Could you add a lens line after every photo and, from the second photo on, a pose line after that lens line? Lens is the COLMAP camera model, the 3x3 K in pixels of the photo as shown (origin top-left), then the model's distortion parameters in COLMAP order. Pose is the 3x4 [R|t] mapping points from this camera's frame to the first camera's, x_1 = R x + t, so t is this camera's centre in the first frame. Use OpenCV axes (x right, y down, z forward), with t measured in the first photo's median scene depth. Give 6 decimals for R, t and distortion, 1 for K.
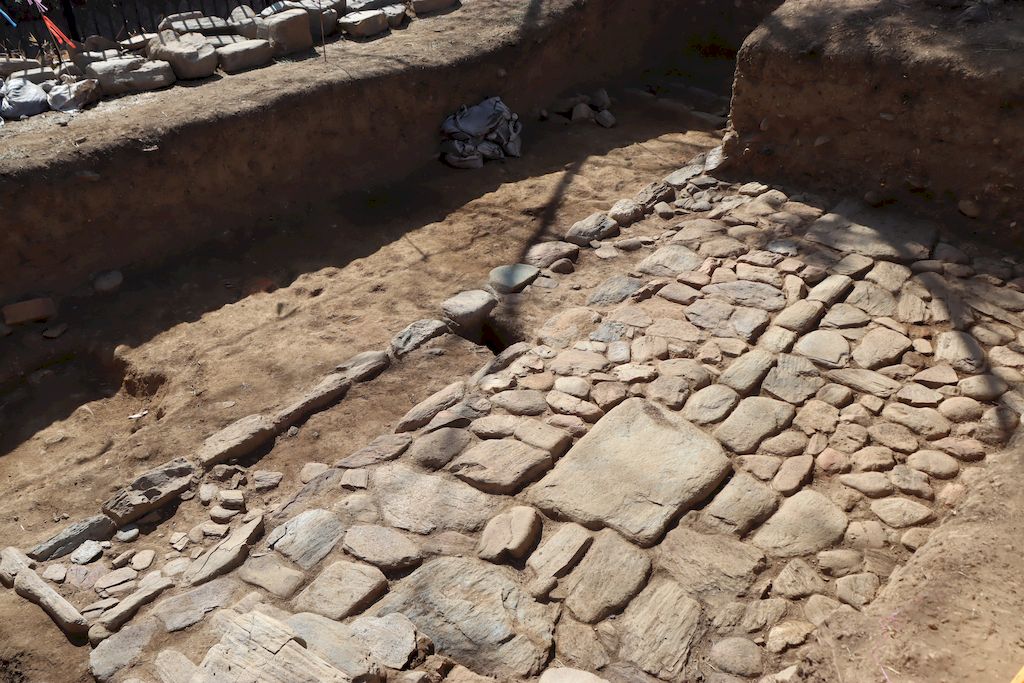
lens RADIAL K [[854.6, 0, 511.0], [0, 854.6, 340.1], [0, 0, 1]] dist [-0.144053, 0.117149]
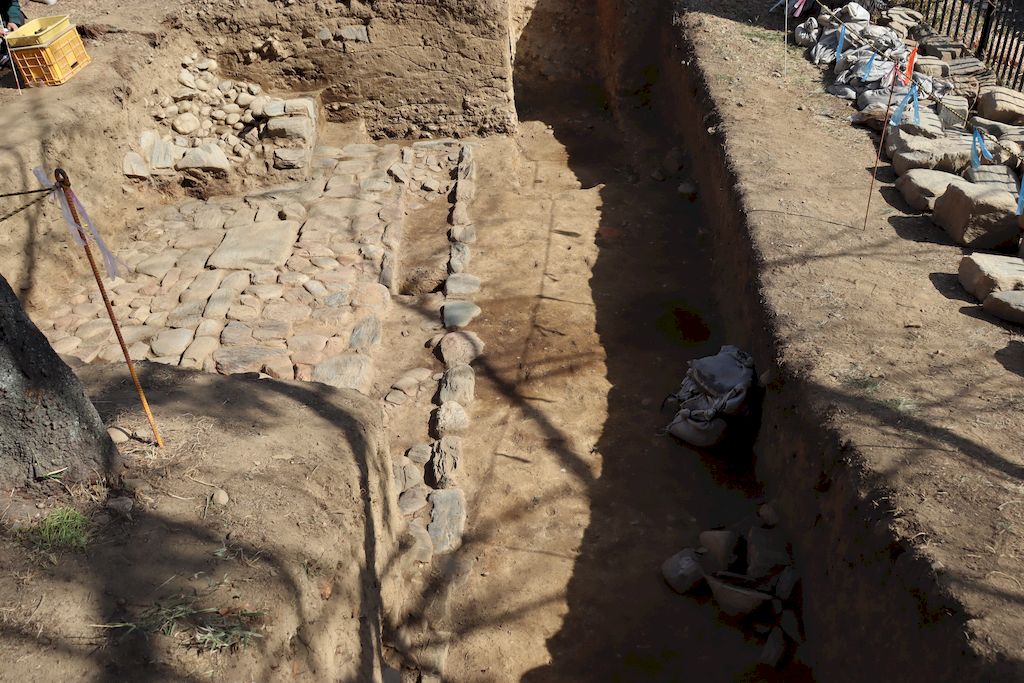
lens RADIAL K [[961.1, 0, 514.7], [0, 961.1, 336.8], [0, 0, 1]] dist [-0.074365, 0.000000]
pose [[-0.741680, 0.397173, -0.540522, 0.809215], [-0.326094, 0.490694, 0.808011, -1.389778], [0.586151, 0.775547, -0.234422, 1.736363]]
